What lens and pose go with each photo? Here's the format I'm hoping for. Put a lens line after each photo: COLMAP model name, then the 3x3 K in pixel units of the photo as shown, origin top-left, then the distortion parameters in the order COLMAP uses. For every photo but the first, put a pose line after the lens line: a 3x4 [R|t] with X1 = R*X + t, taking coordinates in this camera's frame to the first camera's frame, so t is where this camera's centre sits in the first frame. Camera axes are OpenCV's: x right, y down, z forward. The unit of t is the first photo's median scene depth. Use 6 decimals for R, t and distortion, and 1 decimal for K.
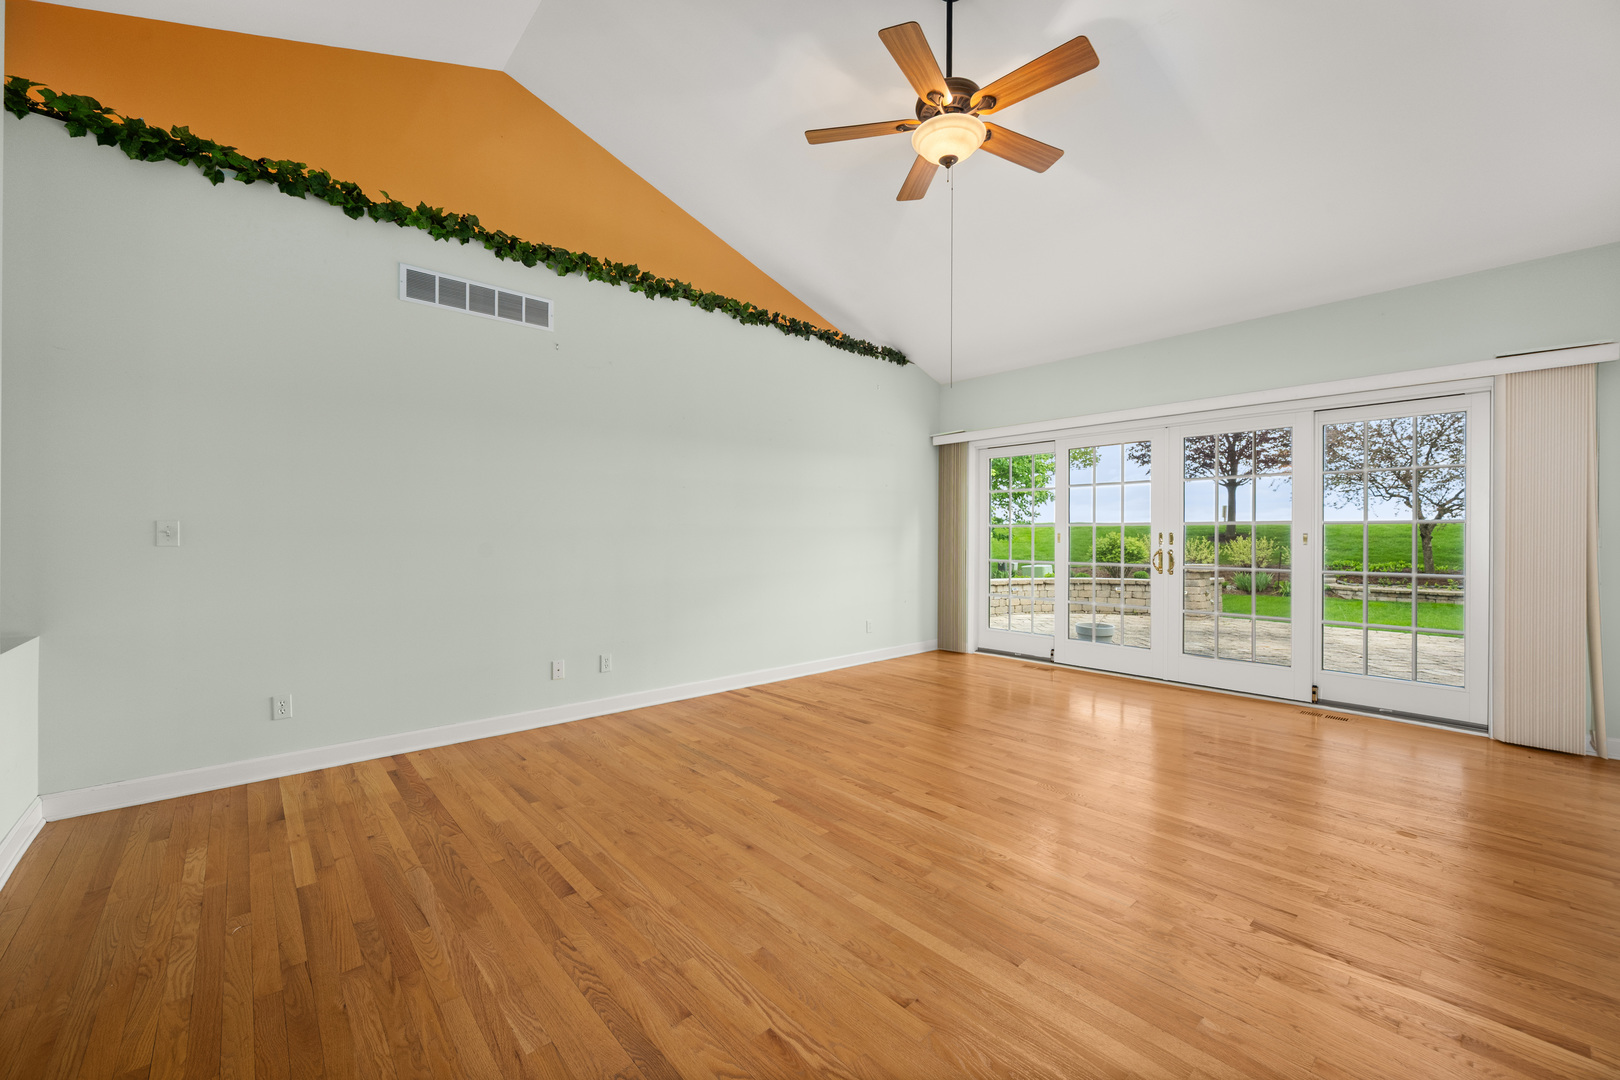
lens RADIAL K [[628.5, 0, 838.5], [0, 628.5, 534.6], [0, 0, 1]] dist [-0.000592, -0.000292]
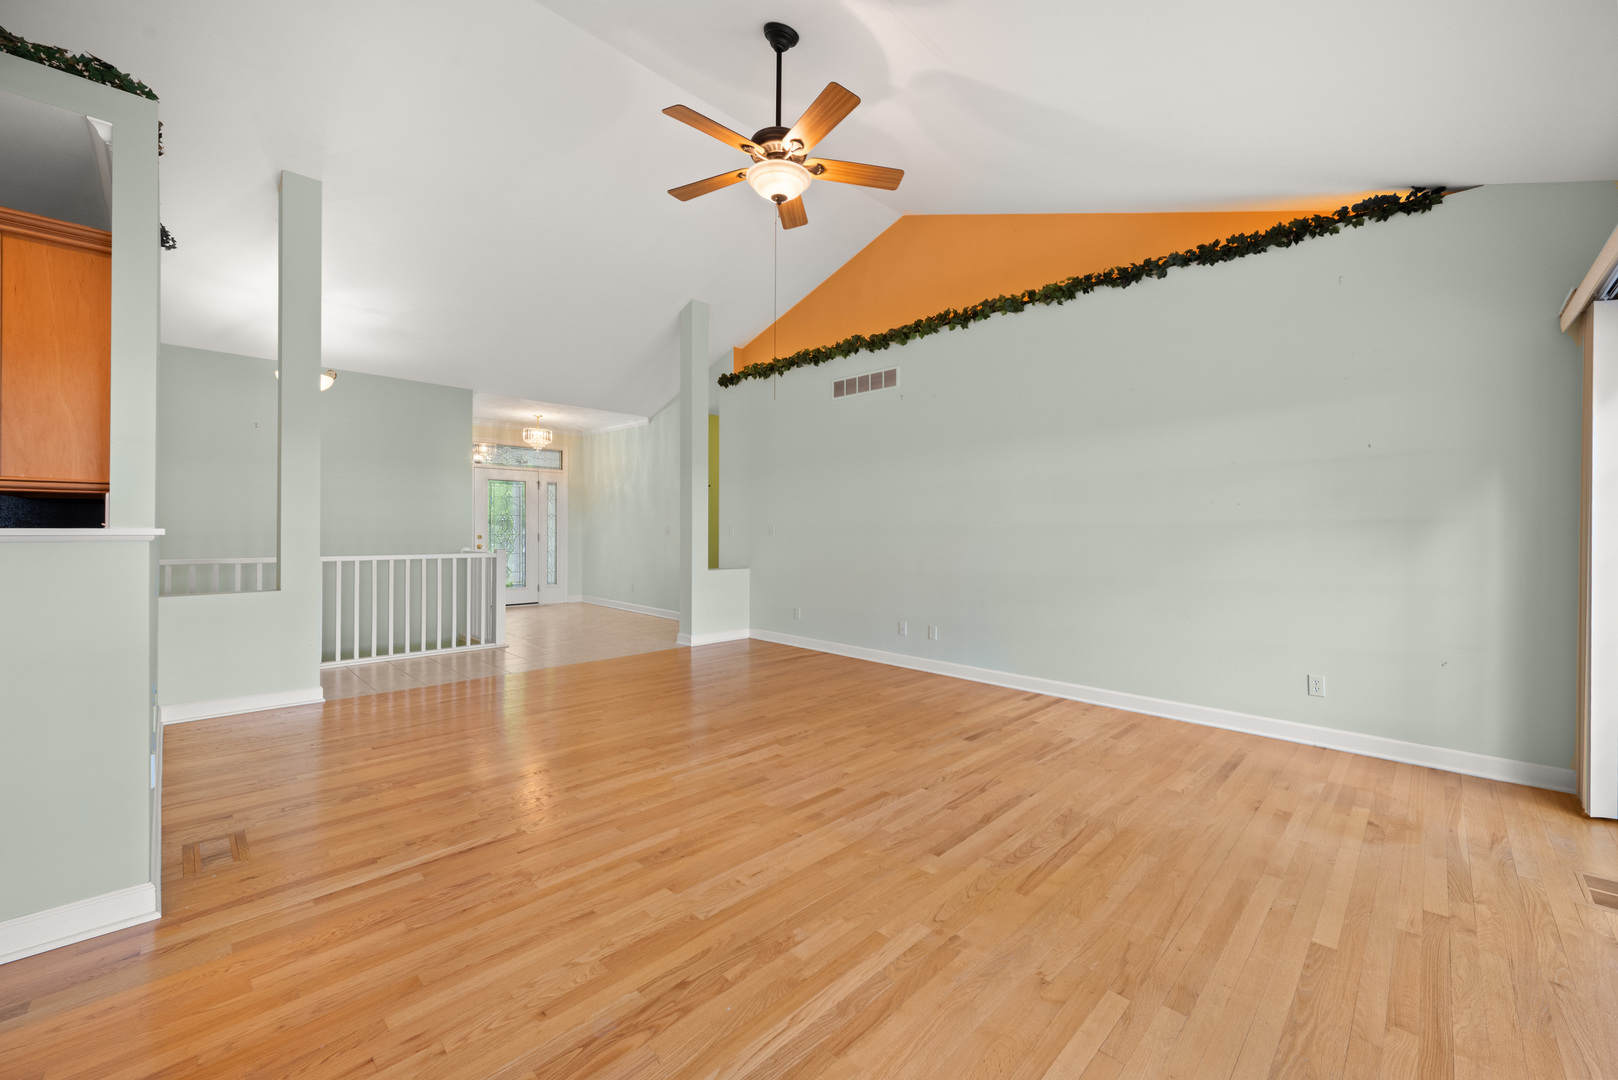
lens RADIAL K [[642.0, 0, 811.8], [0, 642.0, 526.5], [0, 0, 1]] dist [-0.000807, -0.000077]
pose [[0.039704, -0.009132, -0.999170, 1.051632], [-0.007081, 0.999931, -0.009420, 0.005220], [0.999186, 0.007449, 0.039637, 0.807545]]
